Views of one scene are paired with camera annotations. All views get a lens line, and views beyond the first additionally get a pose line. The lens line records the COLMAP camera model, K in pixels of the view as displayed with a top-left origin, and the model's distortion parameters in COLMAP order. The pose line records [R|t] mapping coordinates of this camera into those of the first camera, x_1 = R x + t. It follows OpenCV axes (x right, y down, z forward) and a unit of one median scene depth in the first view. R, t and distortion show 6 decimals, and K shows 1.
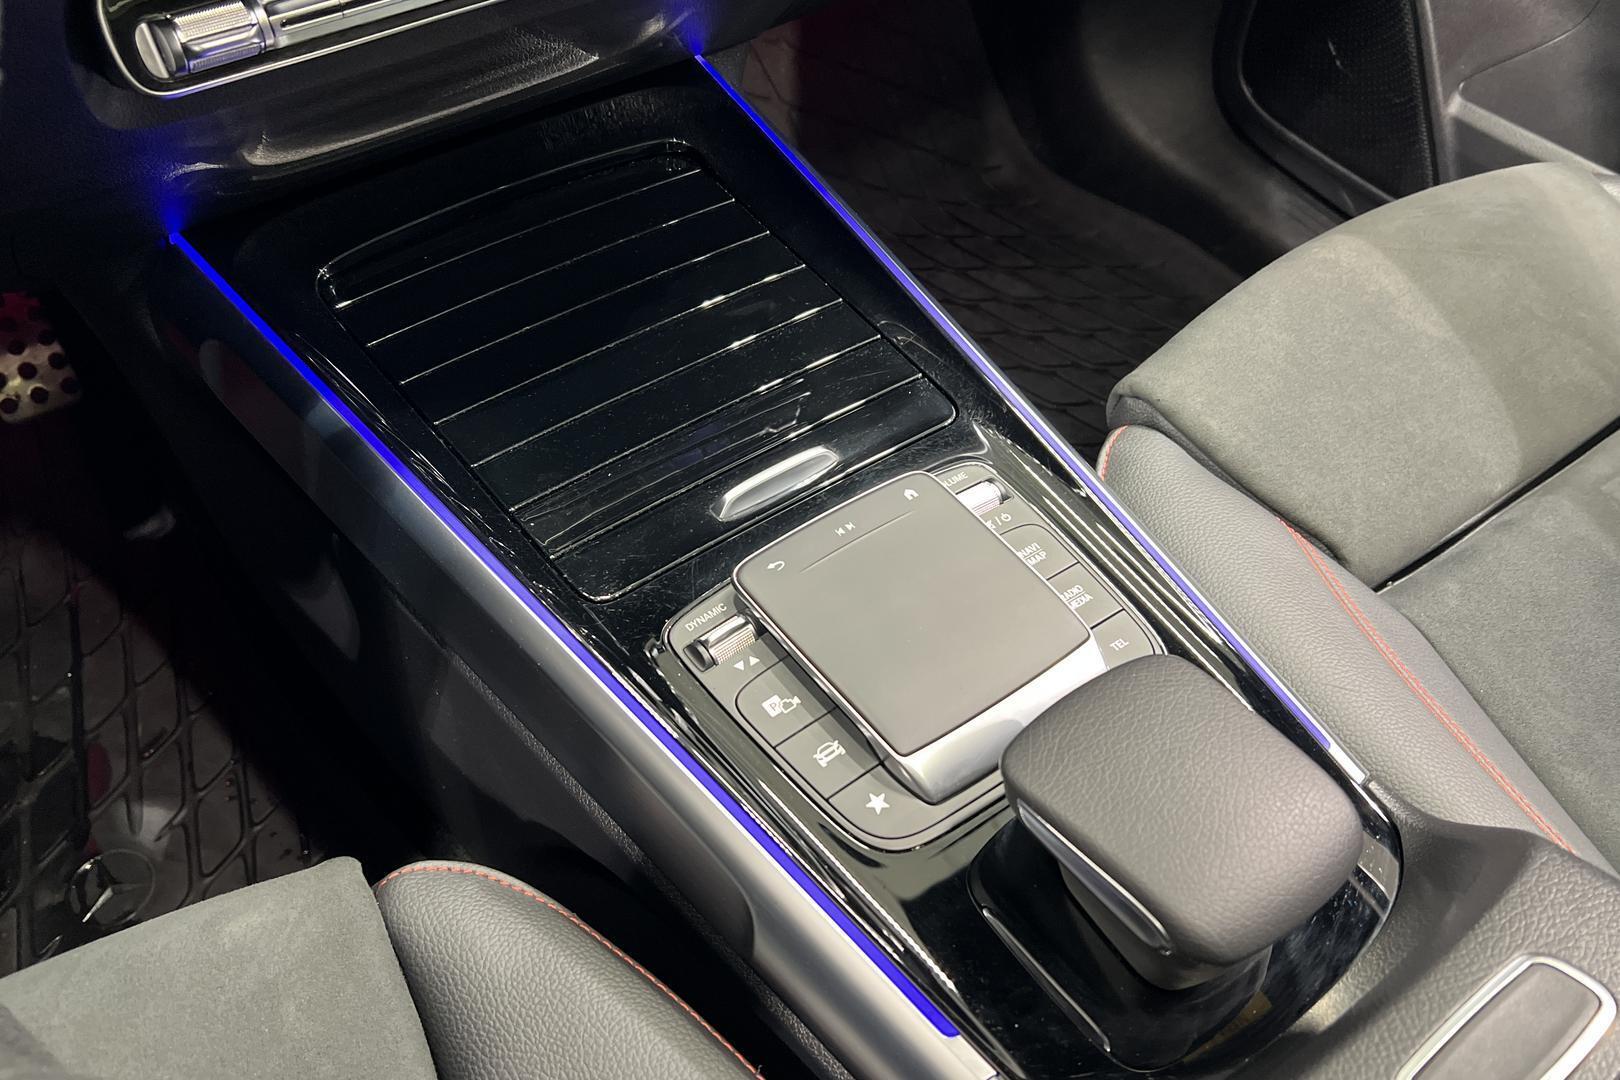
lens RADIAL K [[1373.6, 0, 810.0], [0, 1373.6, 540.0], [0, 0, 1]] dist [0.008363, -0.002268]
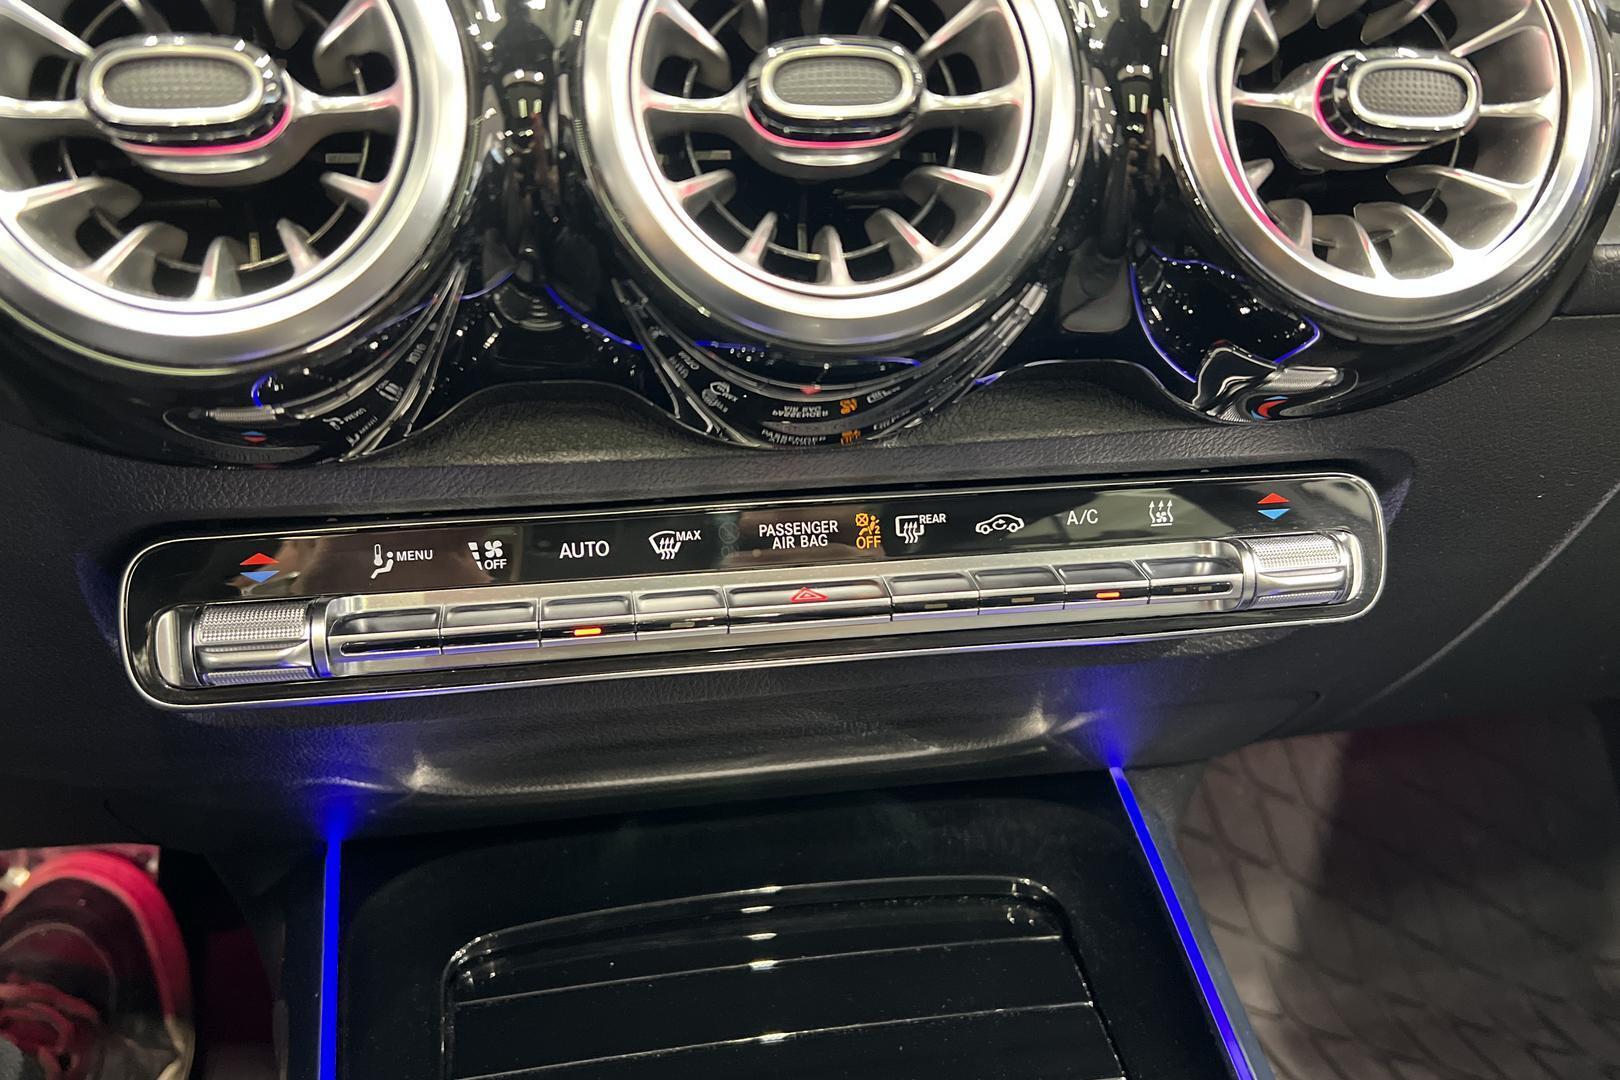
lens RADIAL K [[1373.6, 0, 810.0], [0, 1373.6, 540.0], [0, 0, 1]] dist [0.008363, -0.002268]
pose [[0.887951, 0.164678, -0.429446, 0.055880], [-0.323337, 0.887543, -0.328209, -0.157134], [0.327103, 0.430290, 0.841341, 0.278345]]
